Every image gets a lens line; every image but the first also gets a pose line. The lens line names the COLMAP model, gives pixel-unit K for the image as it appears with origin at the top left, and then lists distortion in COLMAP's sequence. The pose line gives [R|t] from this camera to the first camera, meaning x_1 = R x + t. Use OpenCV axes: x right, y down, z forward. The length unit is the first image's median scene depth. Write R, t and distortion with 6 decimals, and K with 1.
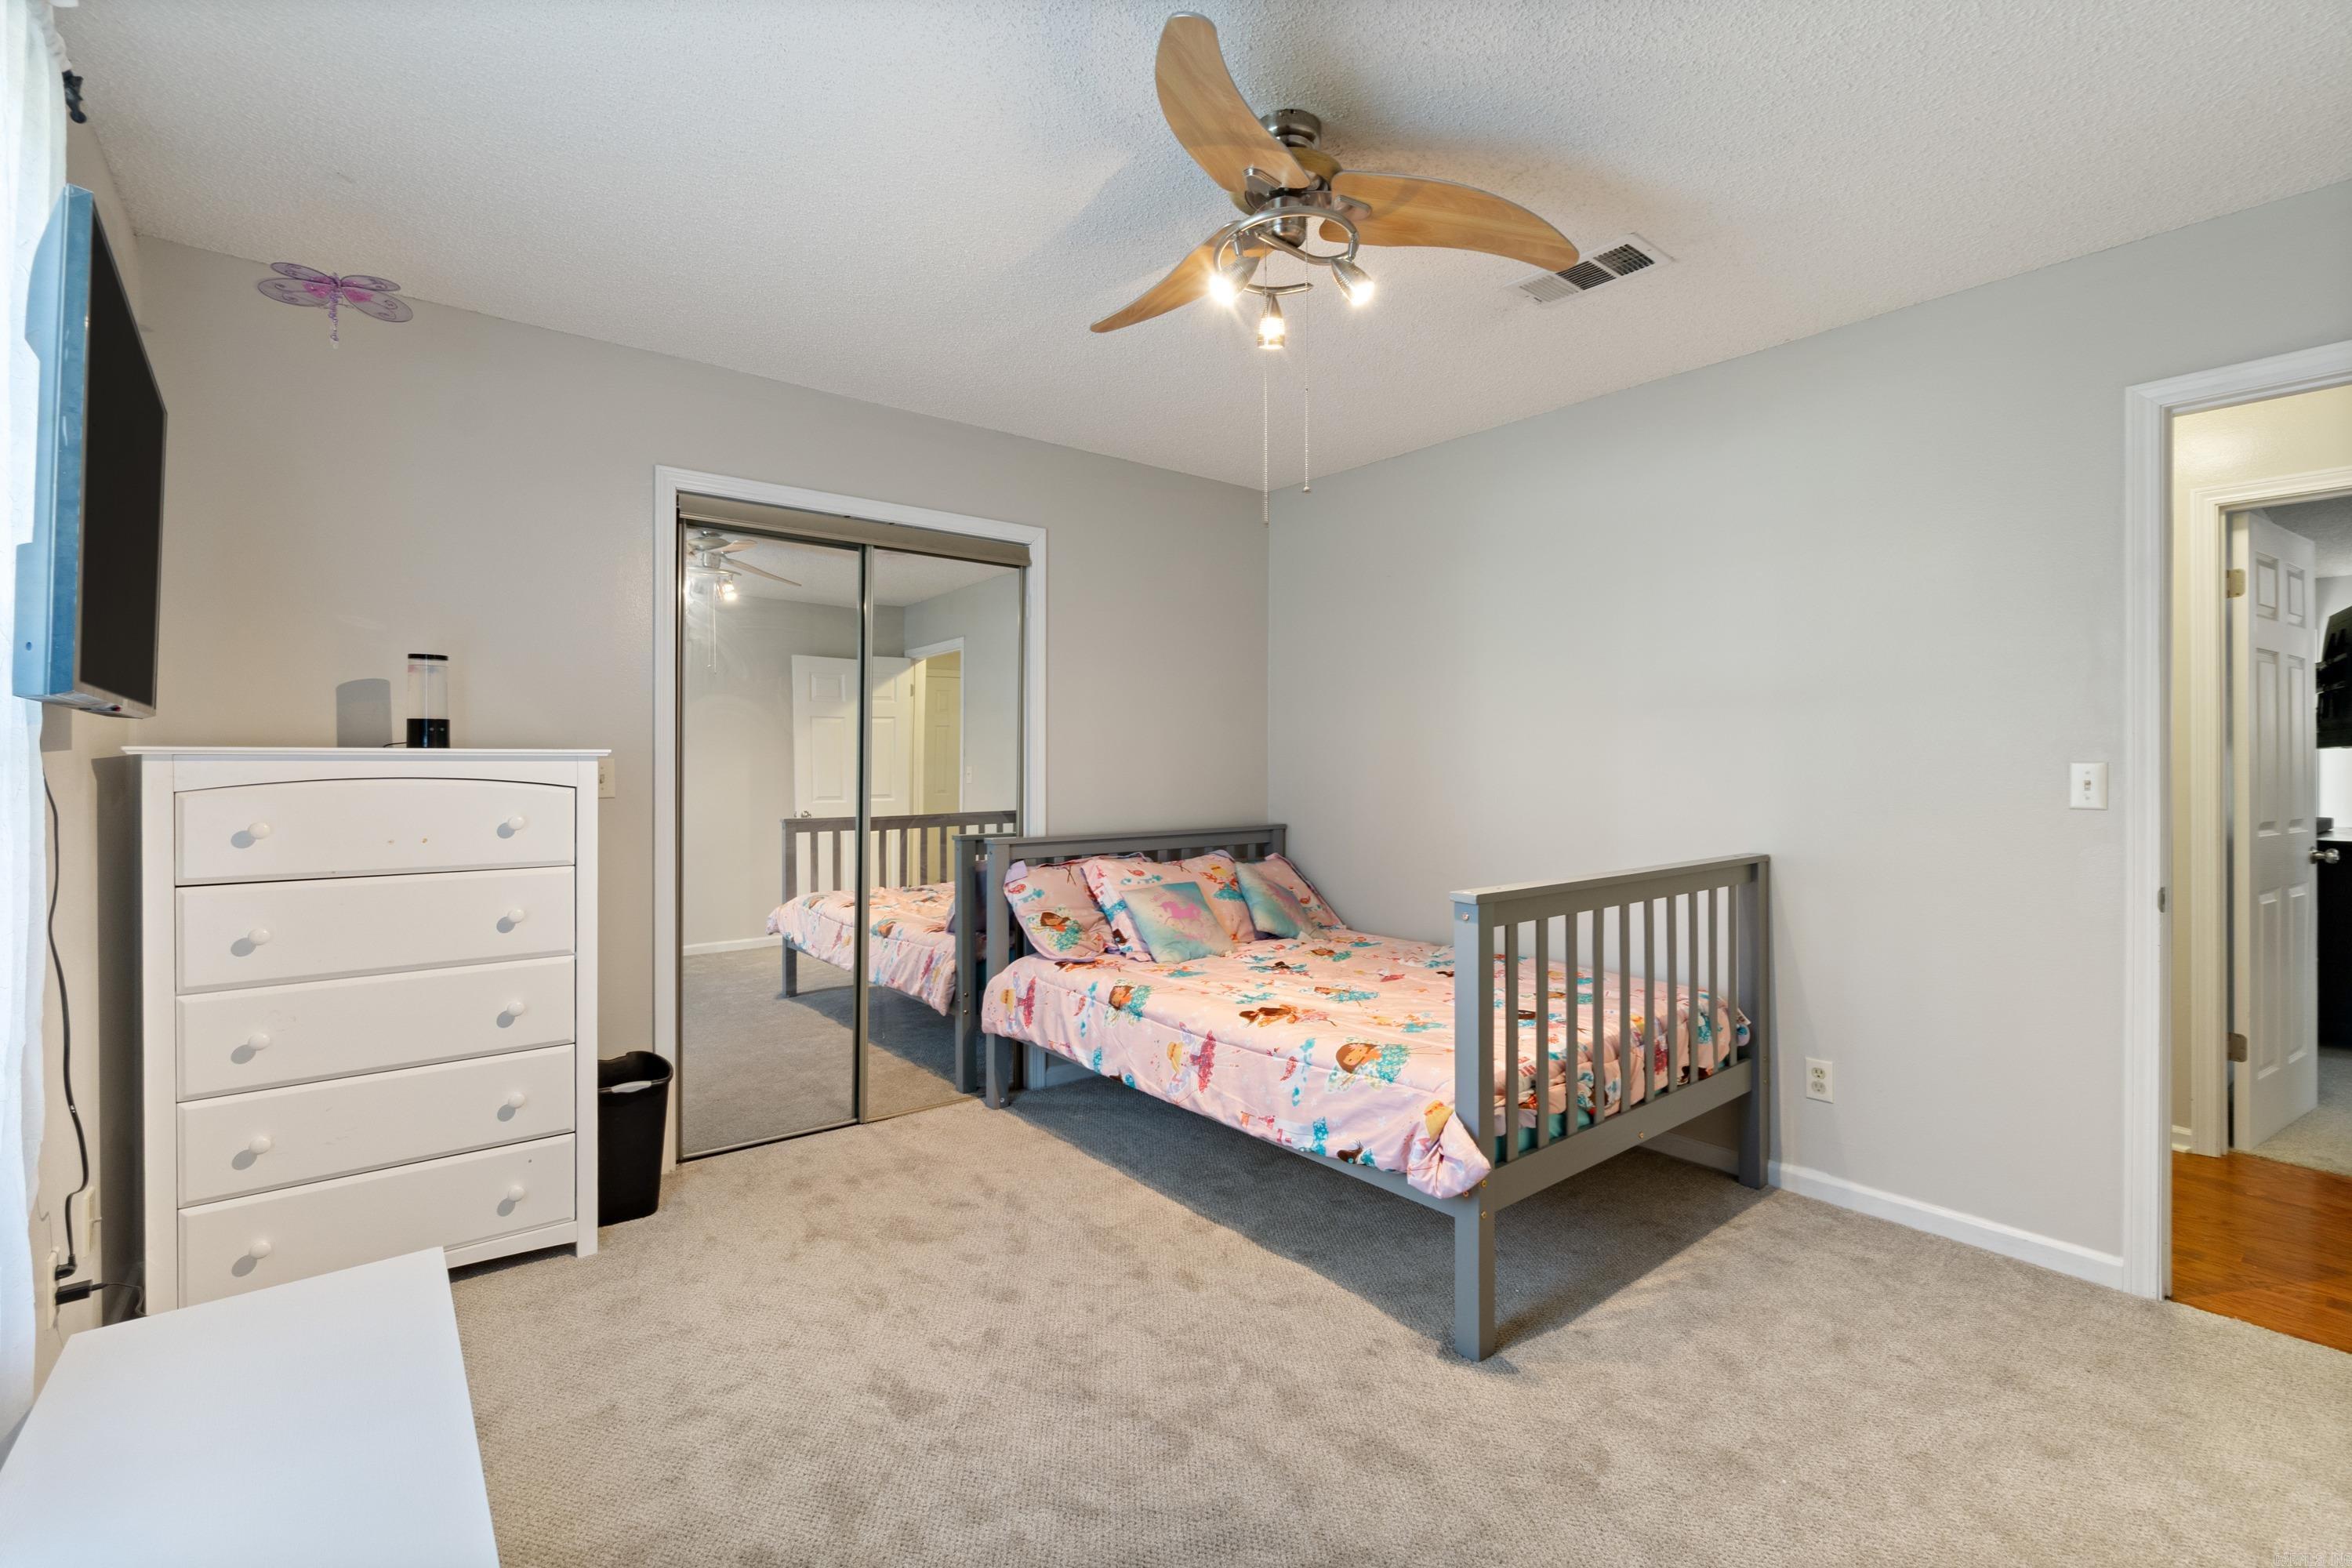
lens RADIAL K [[1015.6, 0, 1175.2], [0, 1015.6, 768.2], [0, 0, 1]] dist [-0.005958, 0.000970]
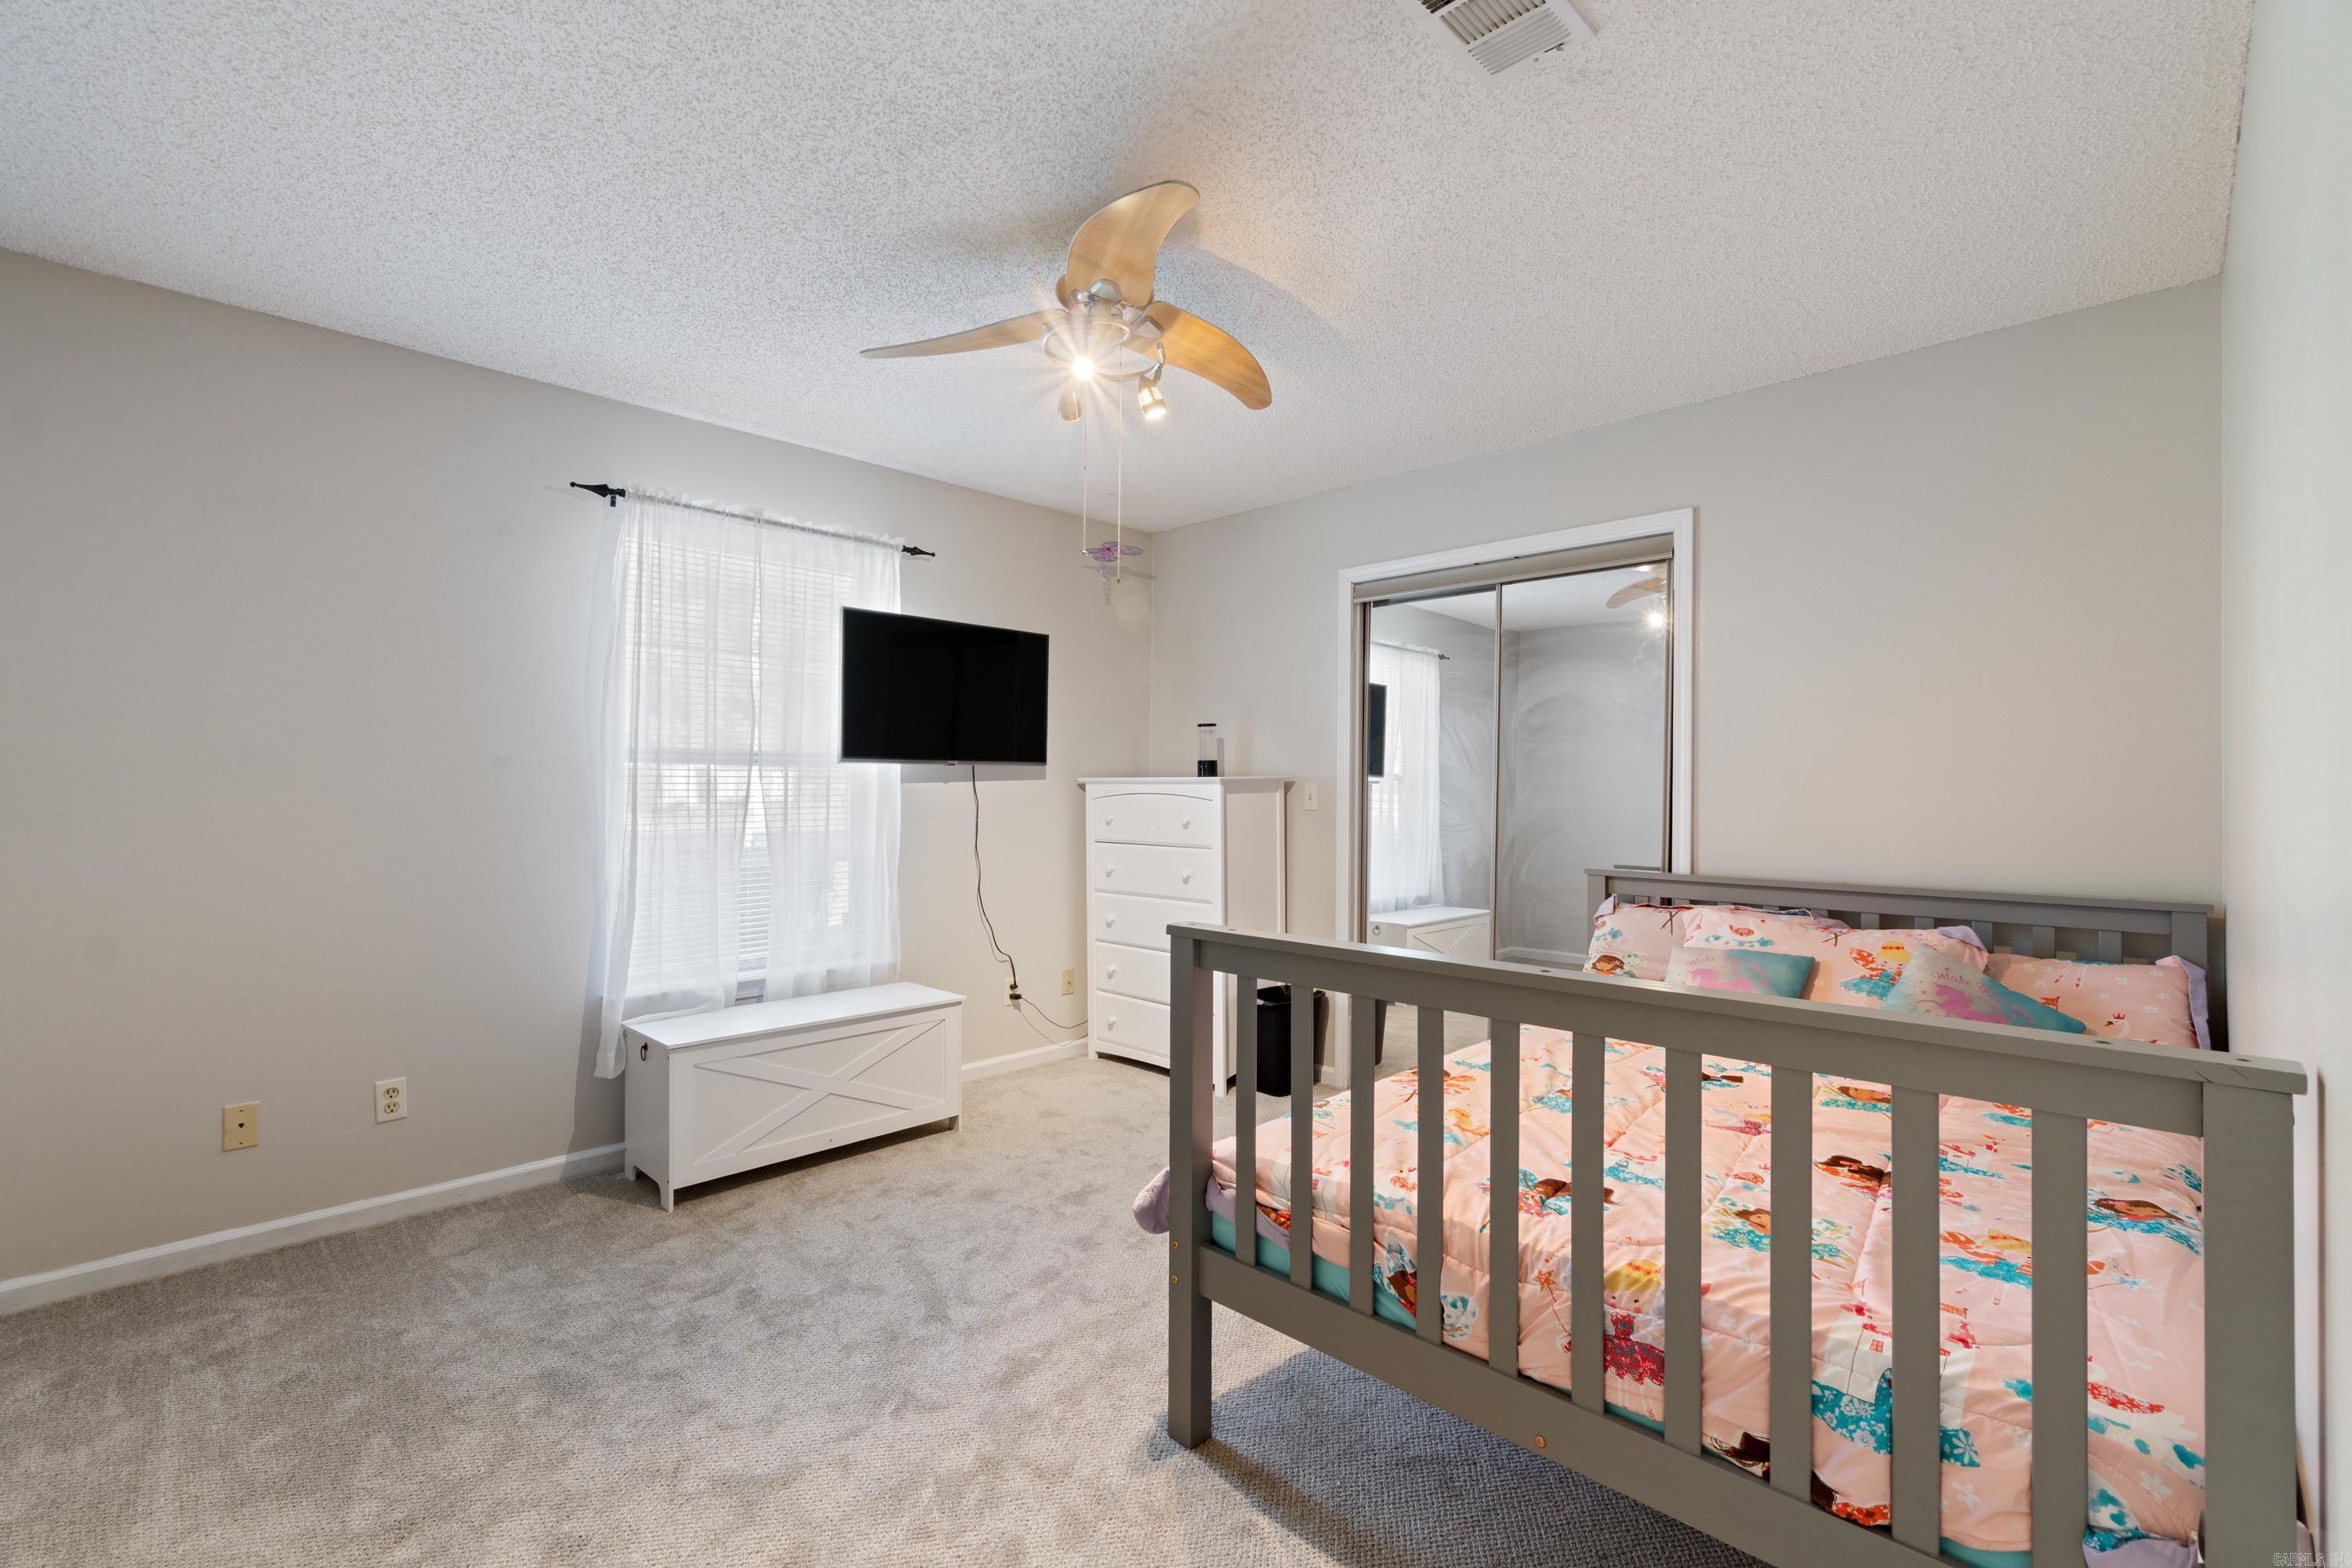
lens RADIAL K [[1015.6, 0, 1177.6], [0, 1015.6, 782.2], [0, 0, 1]] dist [-0.005958, 0.000970]
pose [[0.134802, -0.003783, -0.990865, 0.943244], [-0.008614, 0.999950, -0.004989, -0.001758], [0.990835, 0.009207, 0.134763, 0.682956]]
